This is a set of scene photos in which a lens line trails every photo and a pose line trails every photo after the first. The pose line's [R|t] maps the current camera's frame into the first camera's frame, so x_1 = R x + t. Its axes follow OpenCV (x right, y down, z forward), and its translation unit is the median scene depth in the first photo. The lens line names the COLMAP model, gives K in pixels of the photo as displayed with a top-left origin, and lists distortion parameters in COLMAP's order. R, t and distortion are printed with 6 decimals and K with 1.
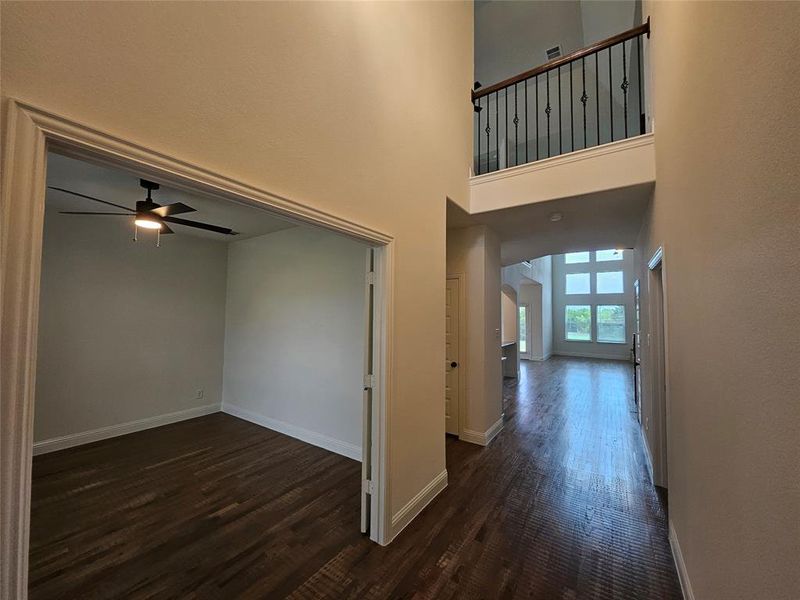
lens RADIAL K [[313.7, 0, 392.8], [0, 313.7, 300.3], [0, 0, 1]] dist [-0.000583, -0.000143]
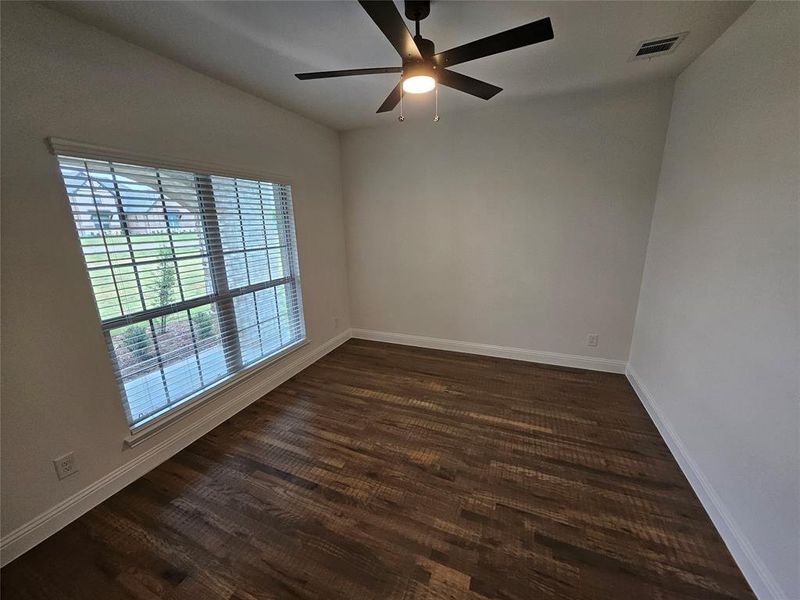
lens RADIAL K [[313.7, 0, 392.8], [0, 313.7, 300.3], [0, 0, 1]] dist [-0.000583, -0.000143]
pose [[0.206689, 0.218720, -0.953646, -0.083311], [0.071178, 0.968749, 0.237610, 0.016739], [0.975814, -0.116990, 0.184662, 0.669129]]
